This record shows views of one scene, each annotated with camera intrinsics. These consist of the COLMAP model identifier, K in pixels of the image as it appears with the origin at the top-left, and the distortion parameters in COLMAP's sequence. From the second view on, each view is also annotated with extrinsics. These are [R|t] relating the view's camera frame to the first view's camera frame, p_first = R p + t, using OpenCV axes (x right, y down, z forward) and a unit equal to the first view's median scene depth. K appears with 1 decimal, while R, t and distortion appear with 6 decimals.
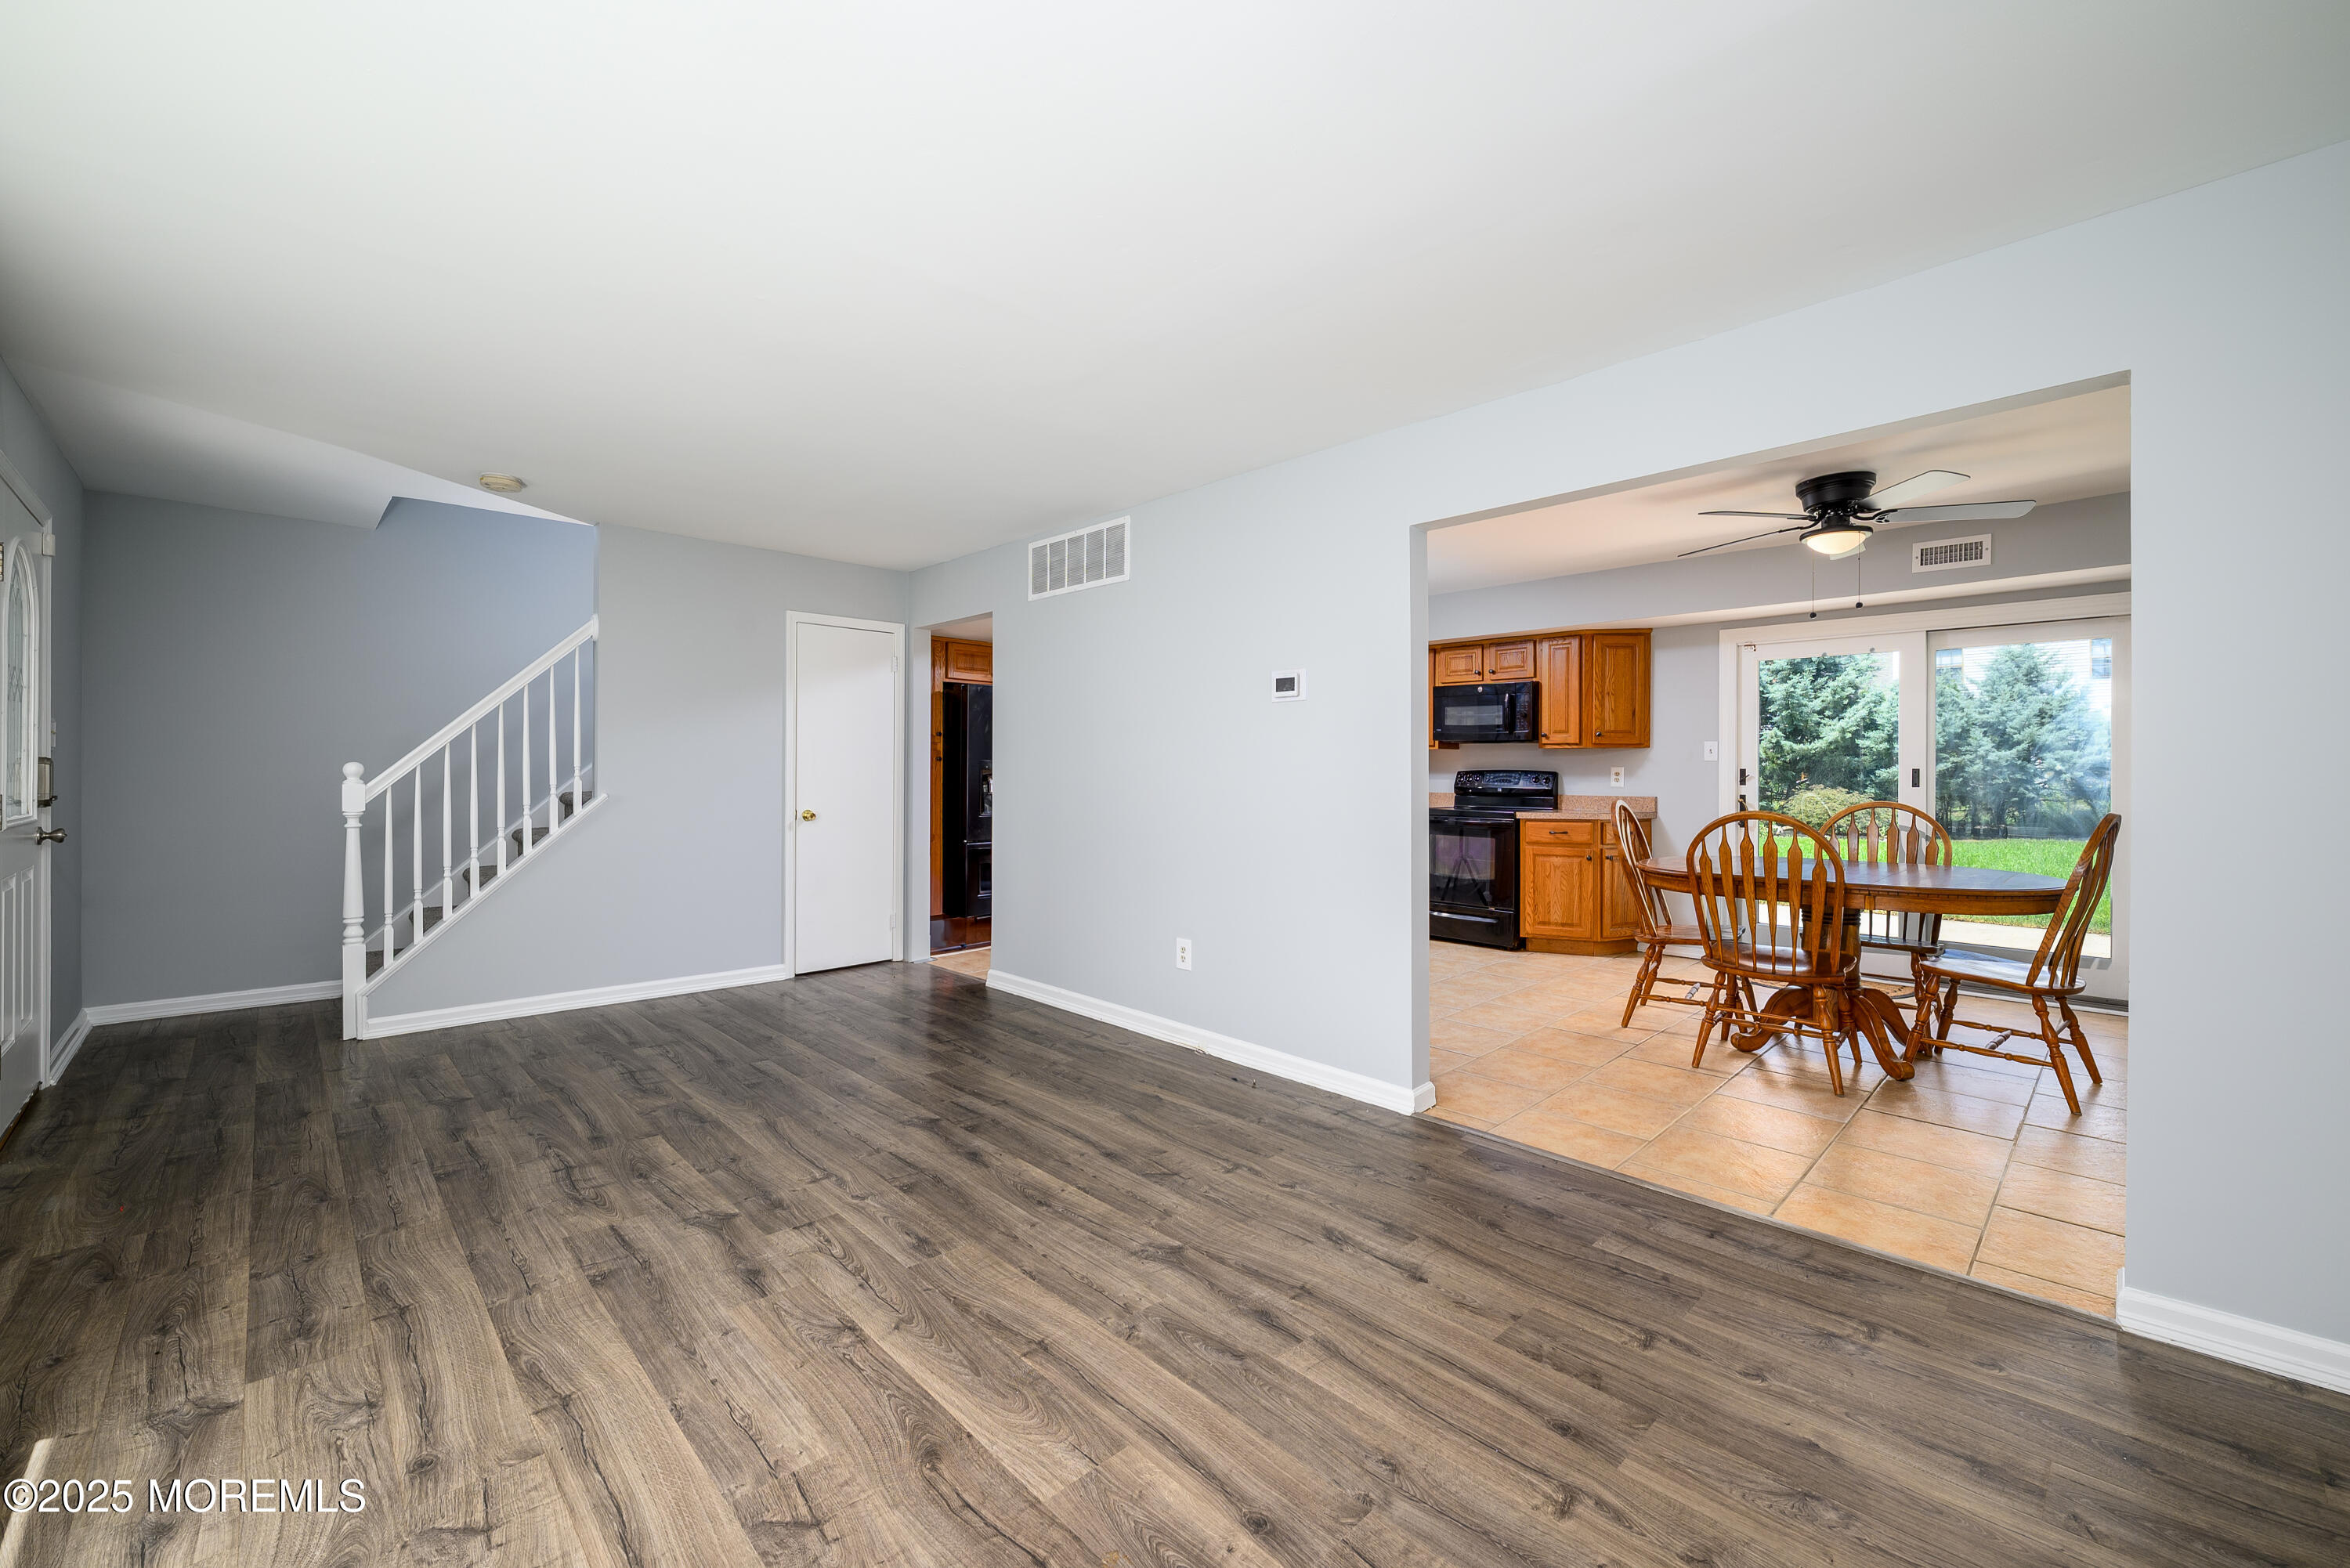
lens RADIAL K [[932.4, 0, 1177.3], [0, 932.4, 774.4], [0, 0, 1]] dist [-0.001338, 0.000355]
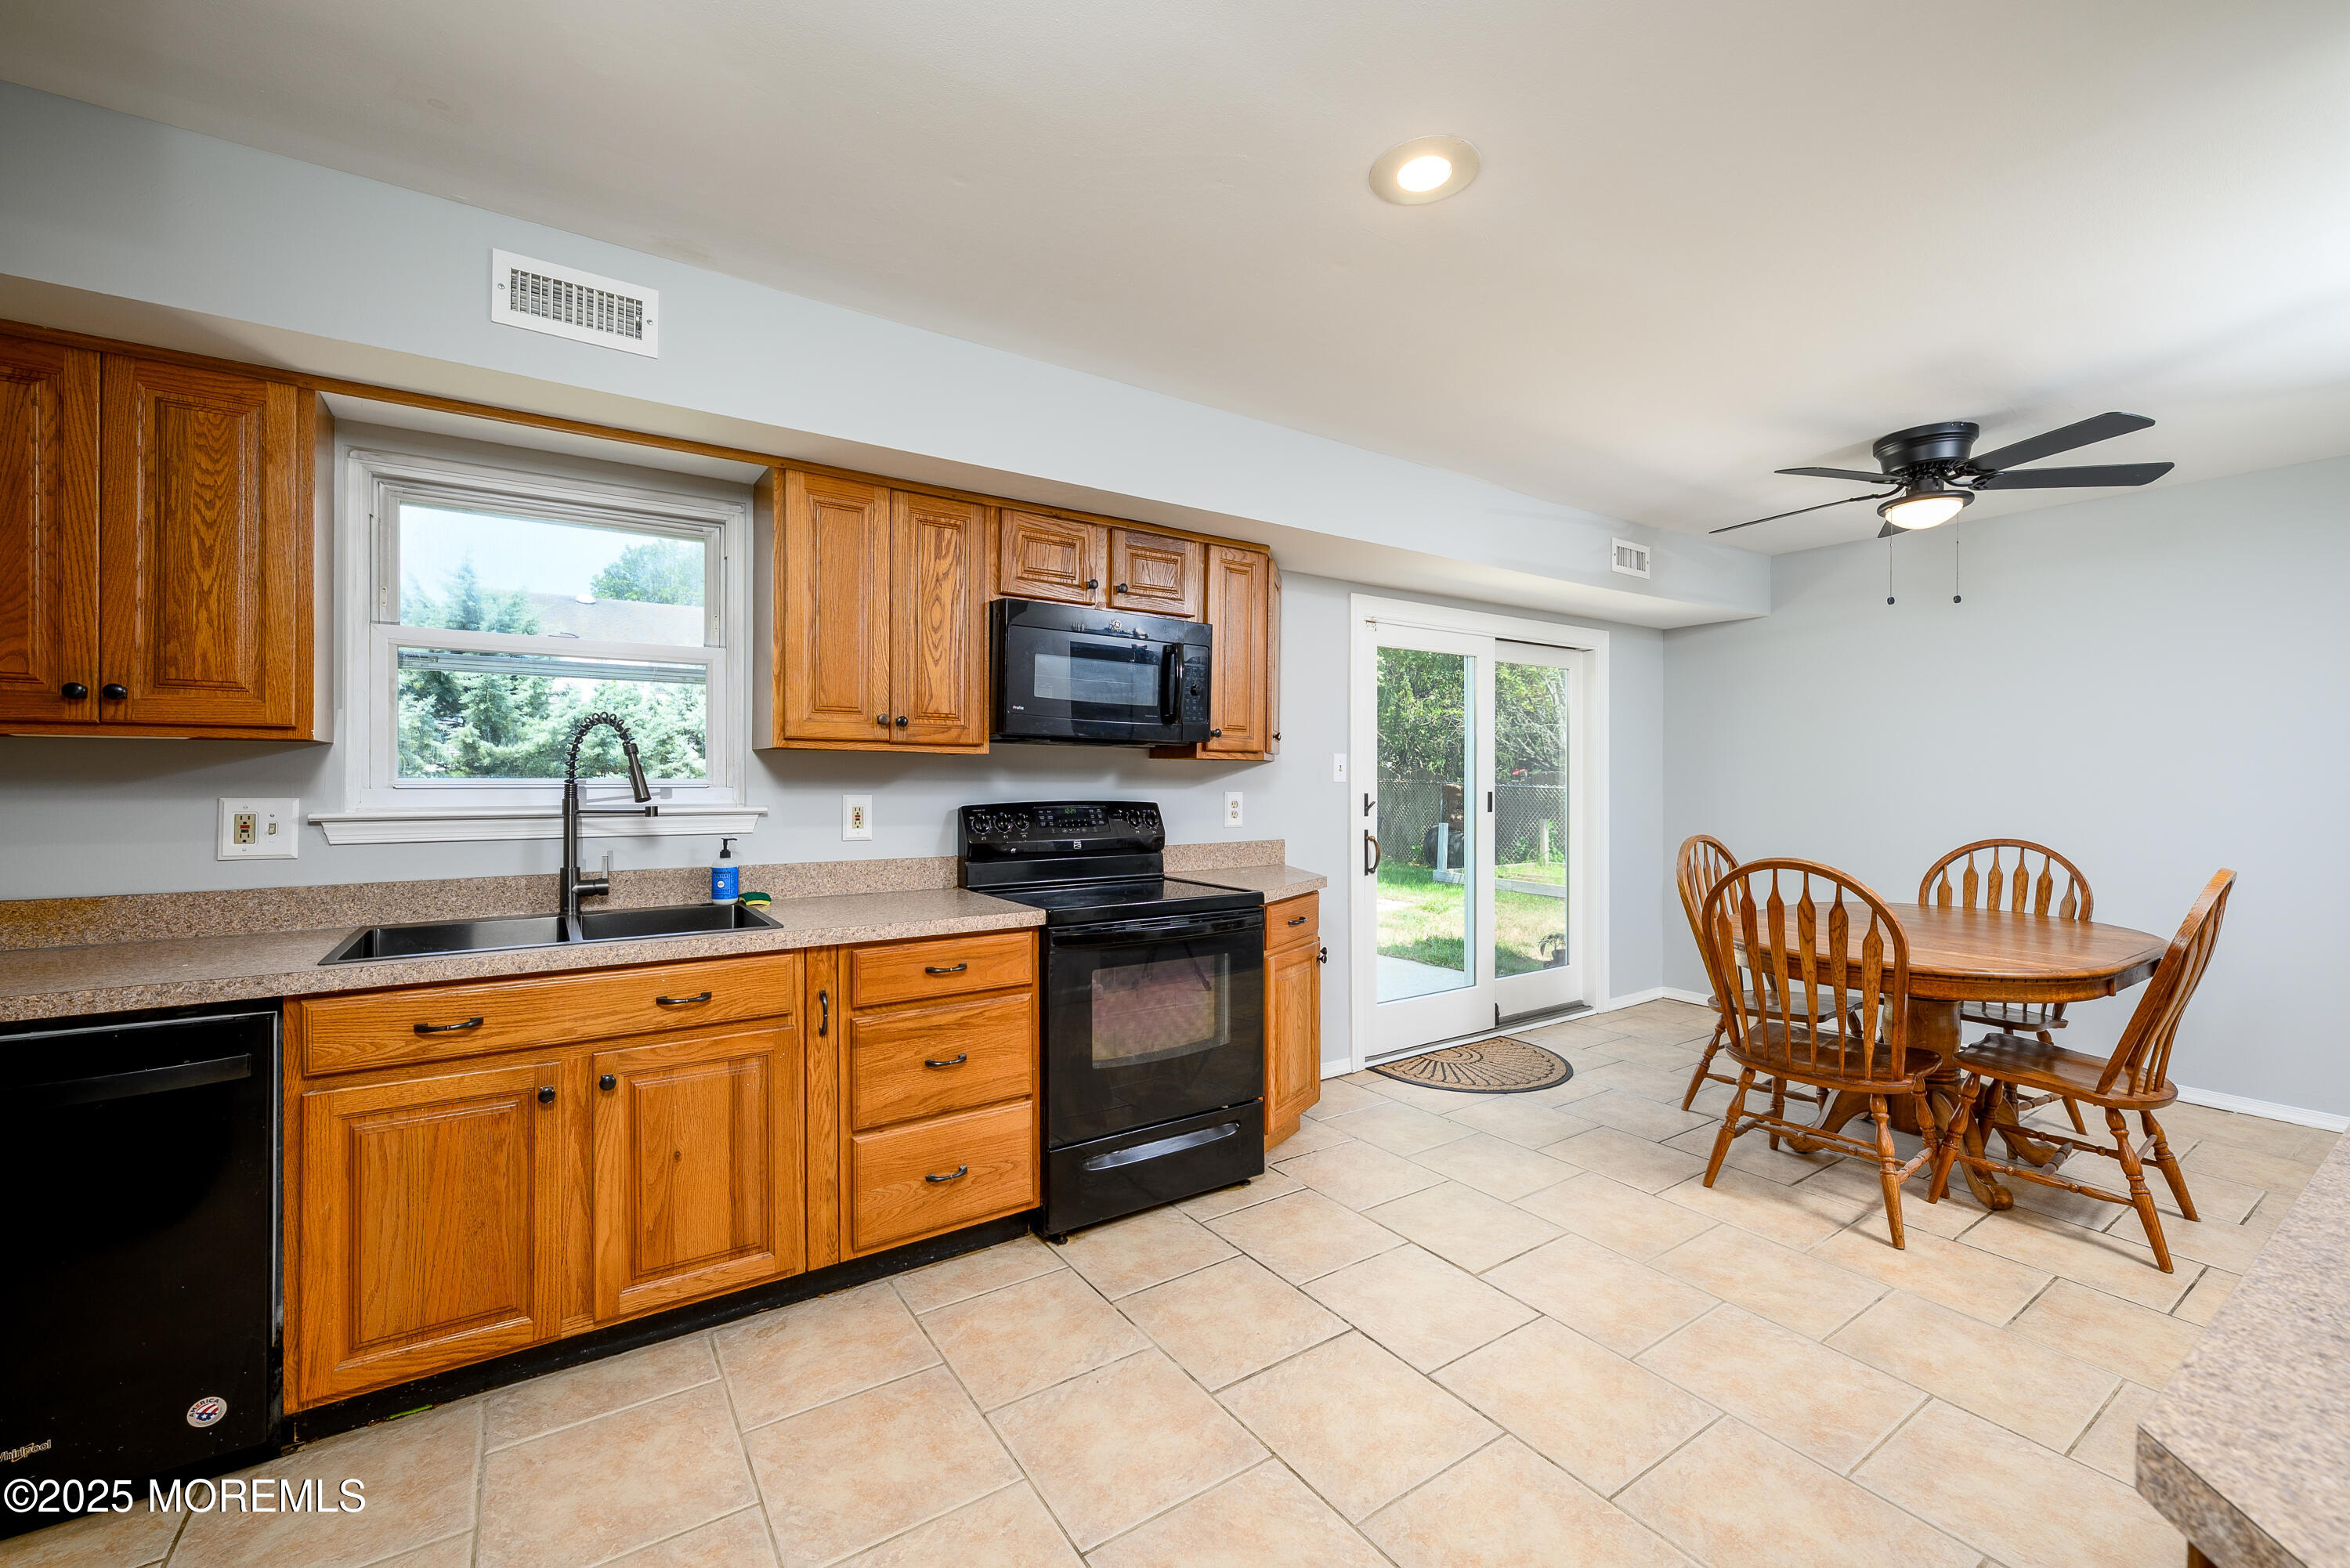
lens RADIAL K [[950.7, 0, 1166.9], [0, 950.7, 766.1], [0, 0, 1]] dist [-0.001387, 0.000025]
pose [[0.173062, 0.007658, 0.984881, -0.214663], [0.004051, 0.999956, -0.008487, -0.033993], [-0.984903, 0.005458, 0.173023, 1.625408]]
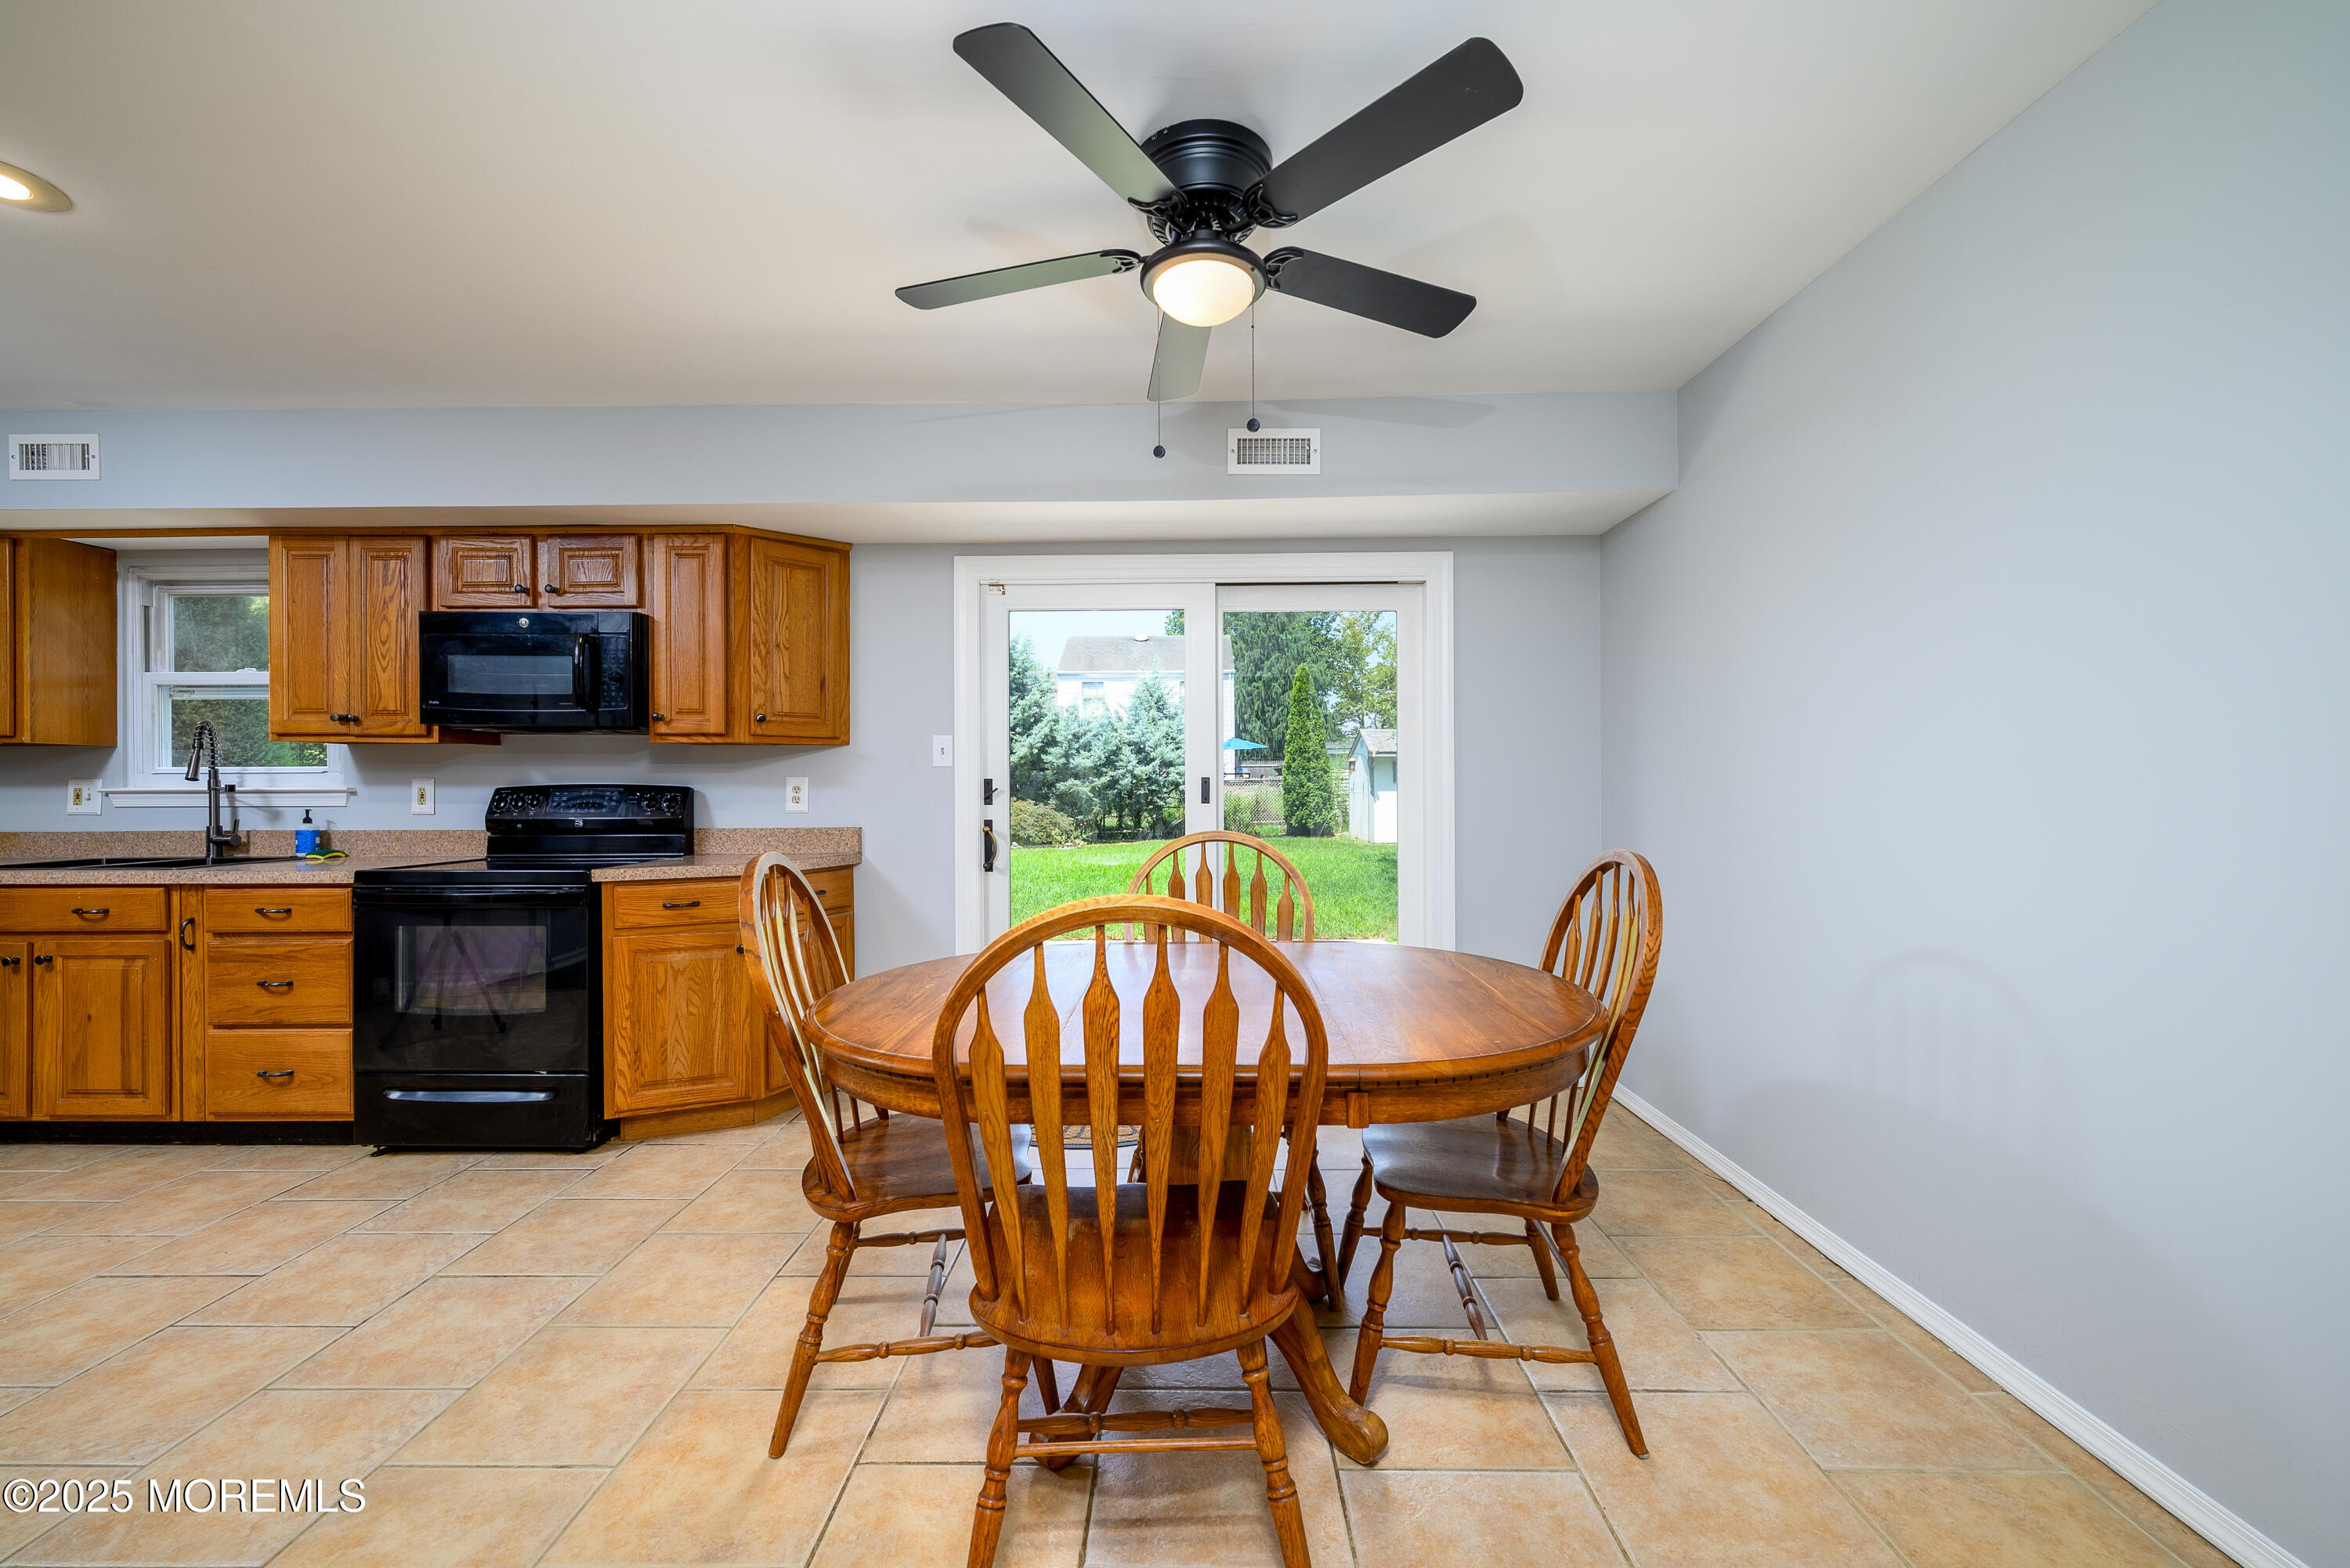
lens RADIAL K [[932.4, 0, 1177.3], [0, 932.4, 774.4], [0, 0, 1]] dist [-0.001338, 0.000355]
pose [[0.700273, 0.000883, 0.713874, 0.388337], [0.011412, 0.999858, -0.012431, 0.000106], [-0.713783, 0.016852, 0.700164, 0.738503]]
